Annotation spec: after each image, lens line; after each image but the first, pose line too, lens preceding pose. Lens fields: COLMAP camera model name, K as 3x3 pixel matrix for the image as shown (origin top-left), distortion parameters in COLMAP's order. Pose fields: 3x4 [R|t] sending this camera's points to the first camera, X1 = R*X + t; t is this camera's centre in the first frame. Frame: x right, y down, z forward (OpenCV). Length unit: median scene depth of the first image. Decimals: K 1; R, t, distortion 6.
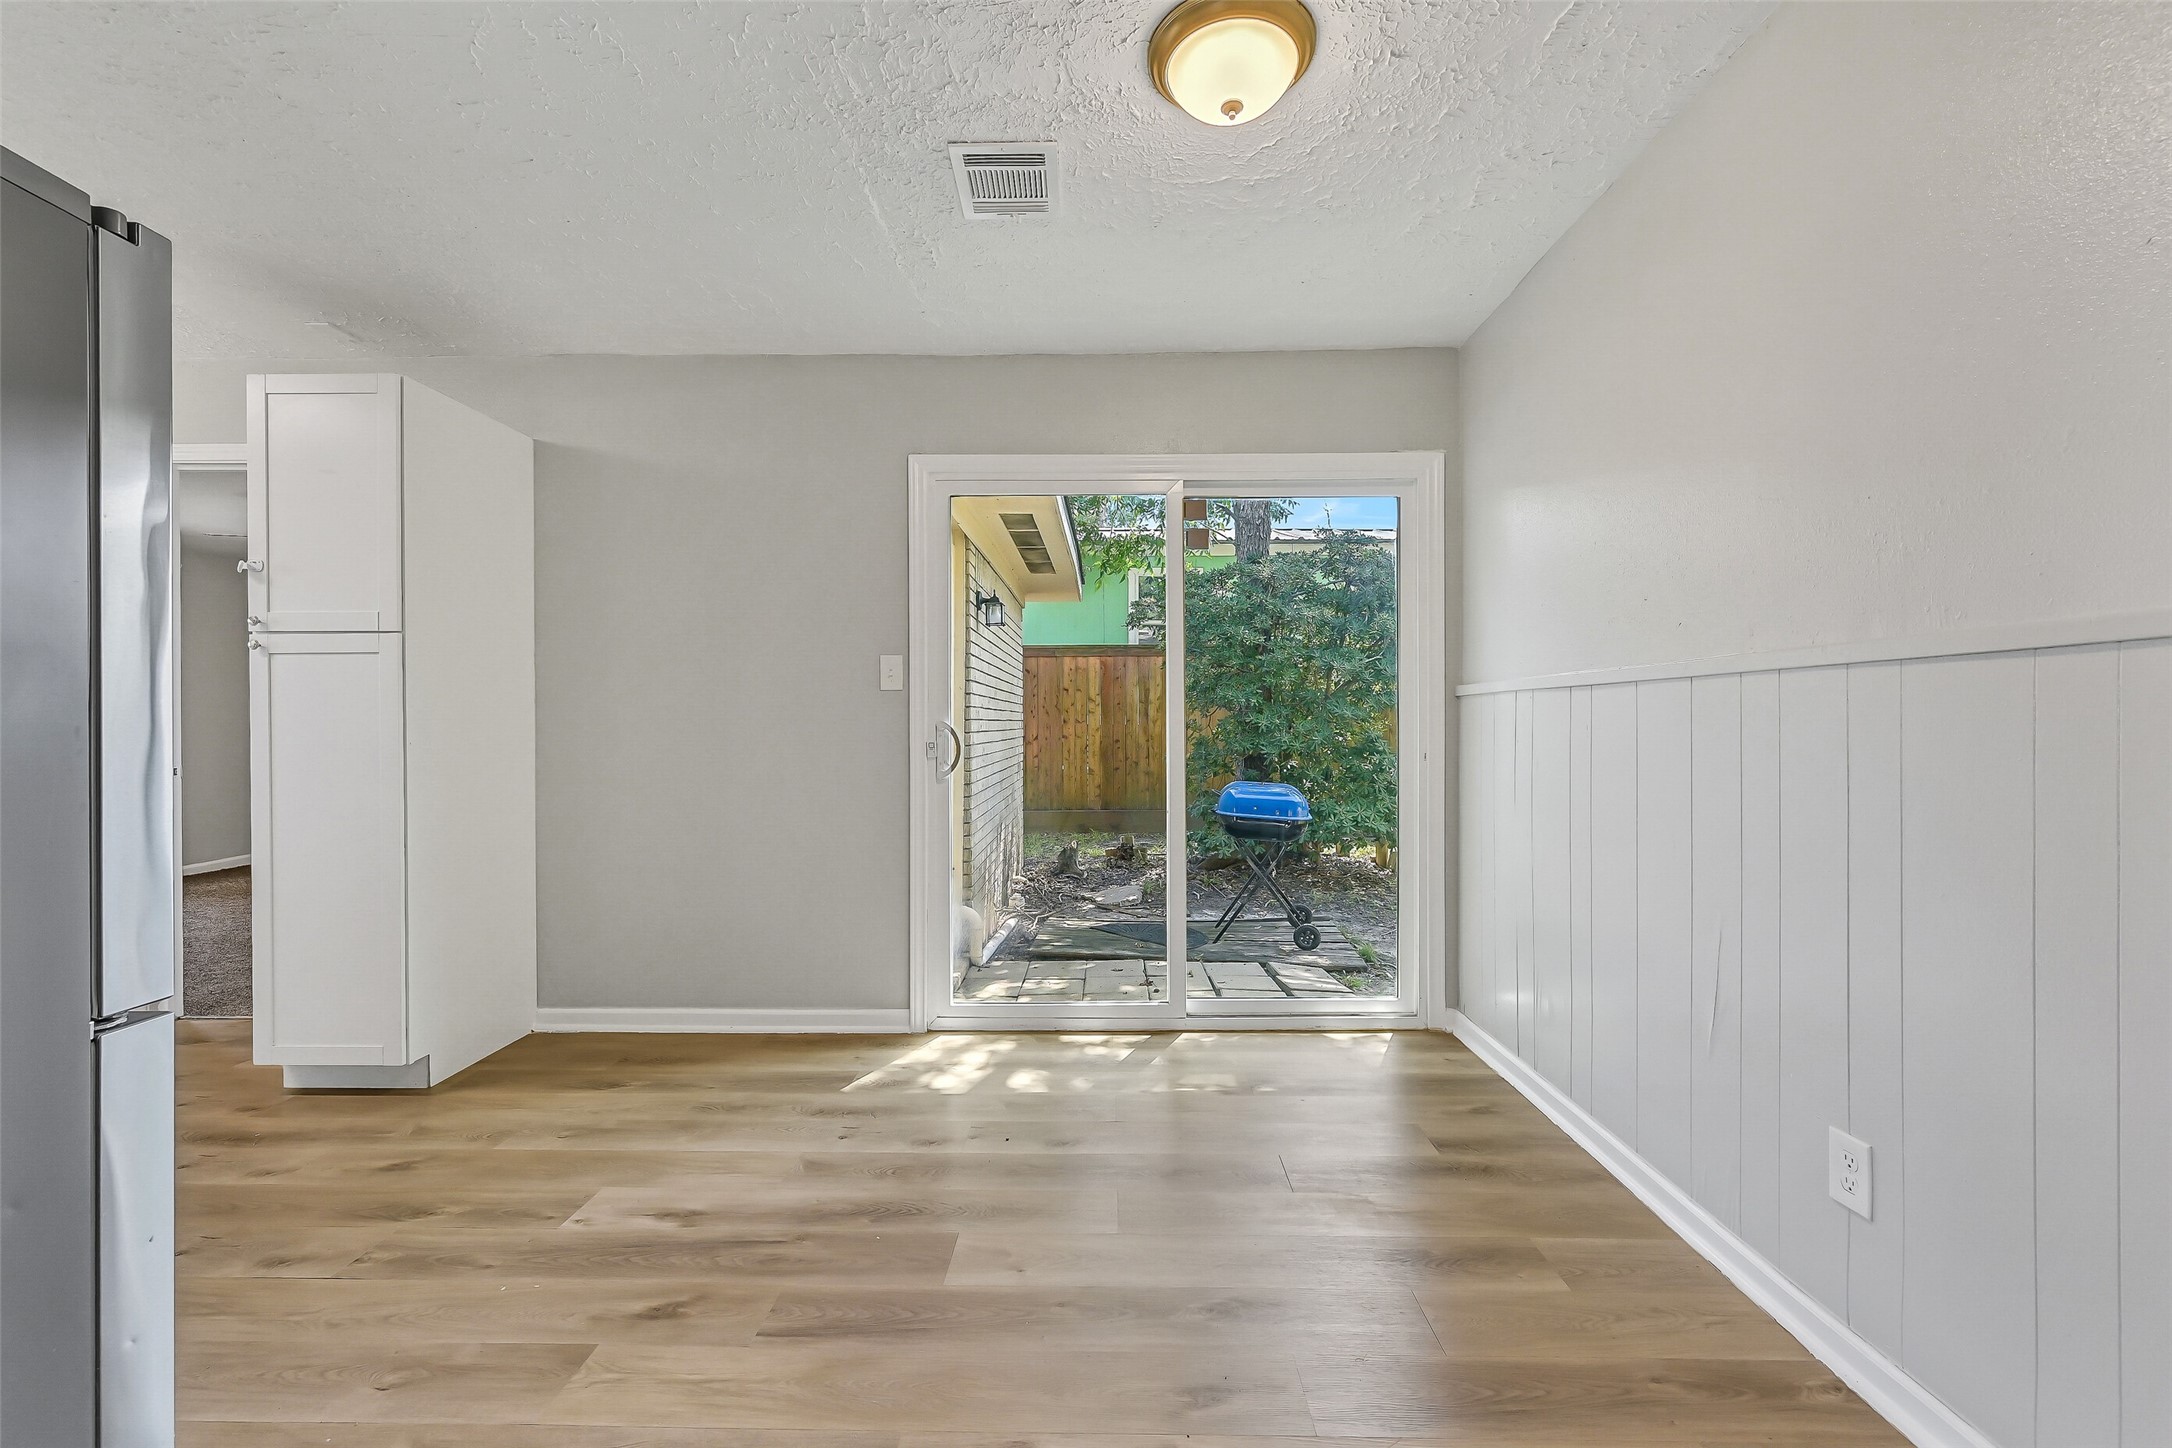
lens RADIAL K [[901.8, 0, 1094.3], [0, 901.8, 699.3], [0, 0, 1]] dist [-0.008636, 0.000893]
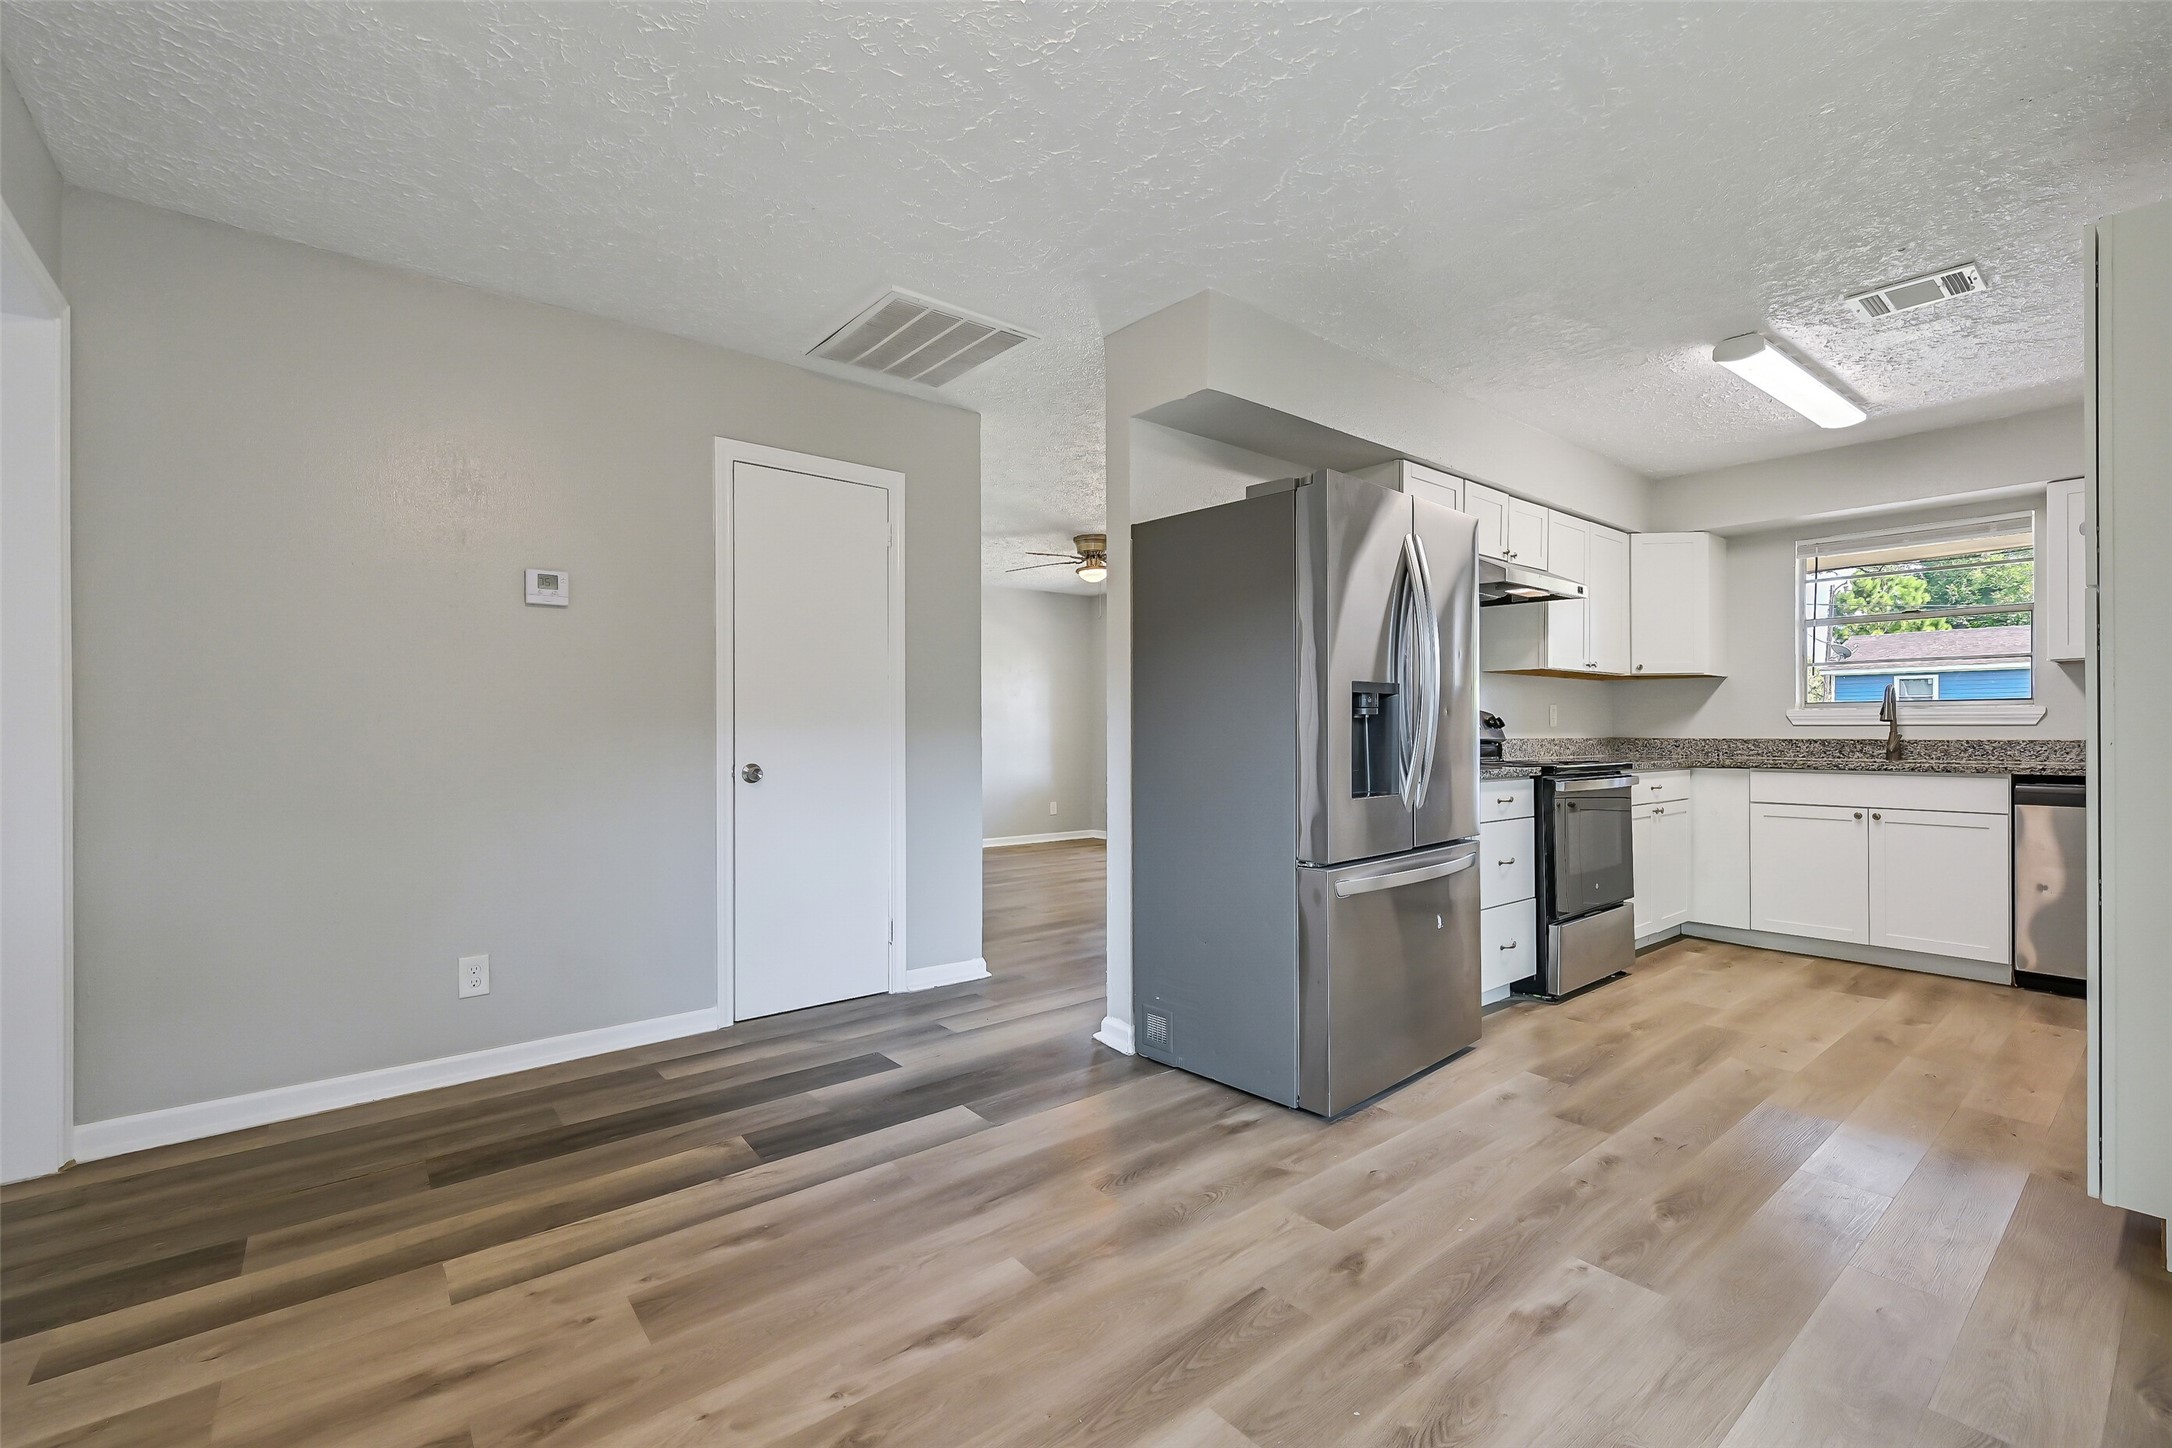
lens RADIAL K [[947.5, 0, 1089.4], [0, 947.5, 726.3], [0, 0, 1]] dist [-0.003897, 0.001045]
pose [[-0.762951, 0.004541, -0.646441, 0.444722], [0.017706, 0.999747, -0.013873, 0.045035], [0.646214, -0.022030, -0.762838, 1.524903]]
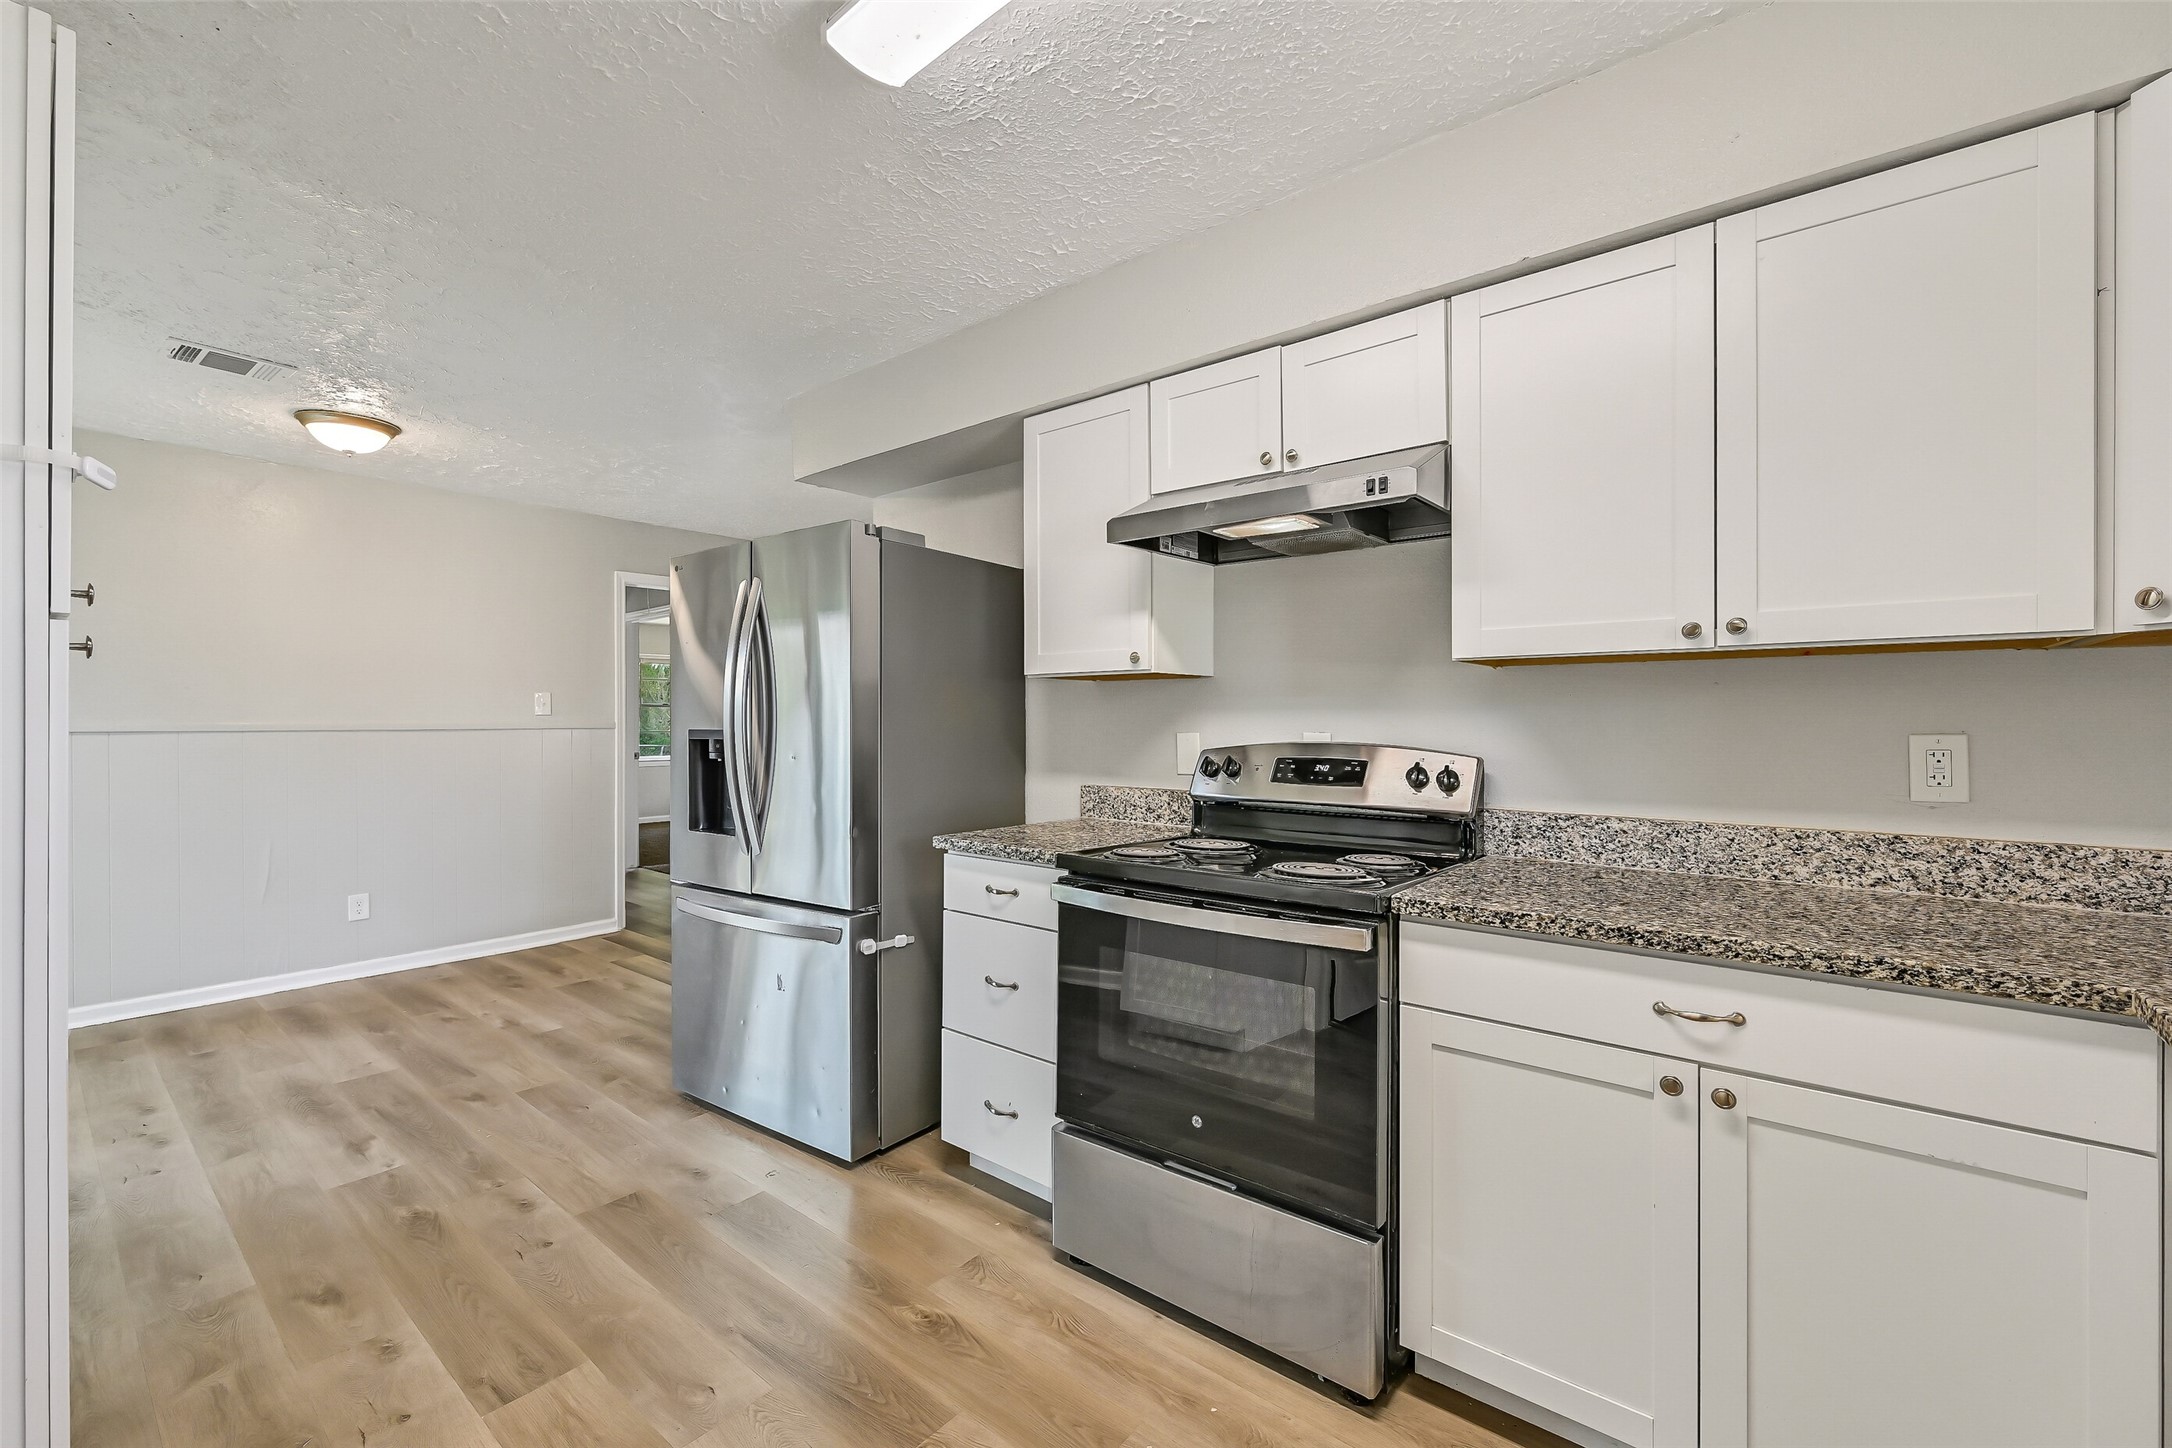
lens RADIAL K [[901.8, 0, 1092.6], [0, 901.8, 719.7], [0, 0, 1]] dist [-0.008636, 0.000893]
pose [[-0.781368, 0.006129, 0.624040, -2.290699], [-0.007333, 0.999793, -0.019002, -0.025806], [-0.624027, -0.019423, -0.781161, 1.482326]]
